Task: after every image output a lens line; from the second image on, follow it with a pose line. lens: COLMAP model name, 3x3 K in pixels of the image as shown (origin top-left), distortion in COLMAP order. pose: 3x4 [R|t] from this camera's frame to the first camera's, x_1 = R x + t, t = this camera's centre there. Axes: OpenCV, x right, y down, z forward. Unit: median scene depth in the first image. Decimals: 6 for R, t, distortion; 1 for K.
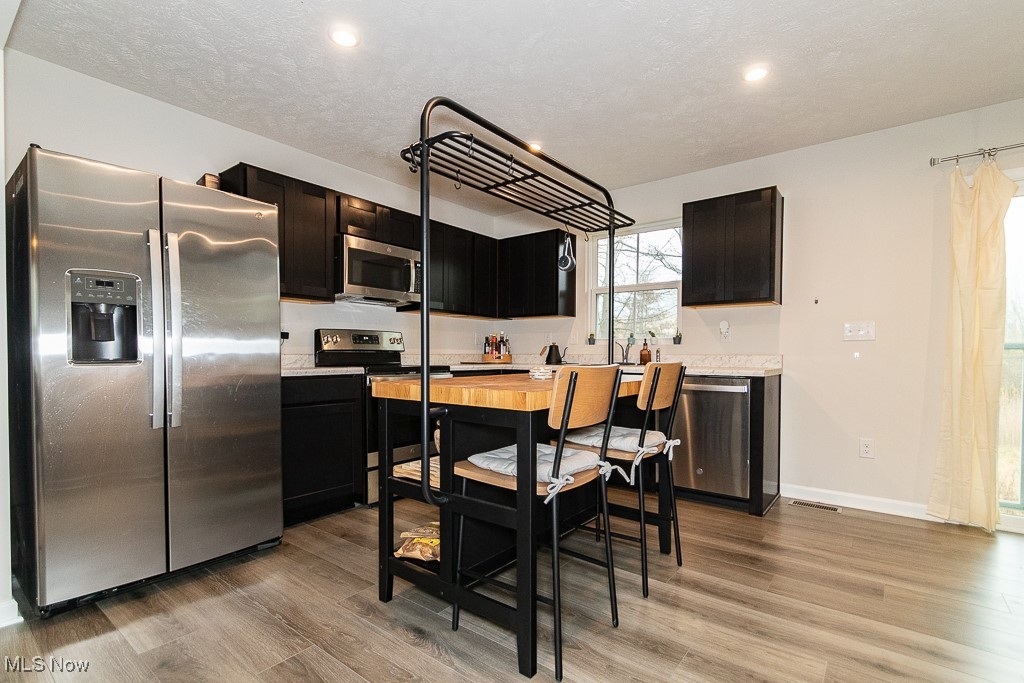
lens RADIAL K [[477.3, 0, 510.6], [0, 477.3, 360.6], [0, 0, 1]] dist [0.001011, 0.000235]
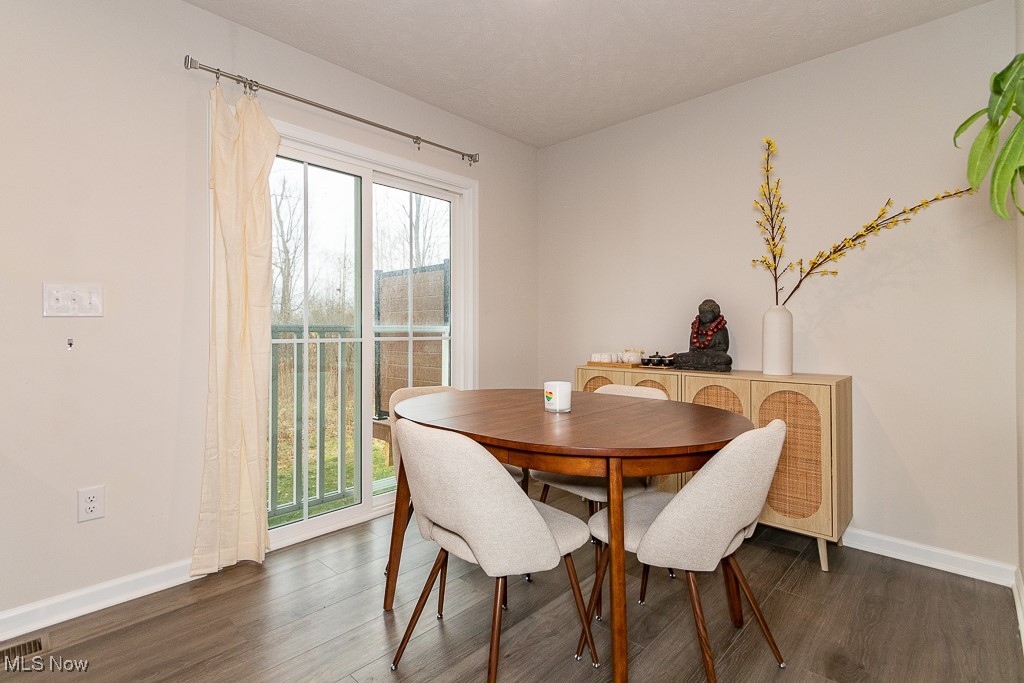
lens RADIAL K [[495.4, 0, 510.2], [0, 495.4, 326.6], [0, 0, 1]] dist [-0.001297, -0.000023]
pose [[0.088984, 0.008760, 0.995995, 0.217073], [0.022141, 0.999697, -0.010771, -0.014174], [-0.995787, 0.023011, 0.088763, 0.491365]]
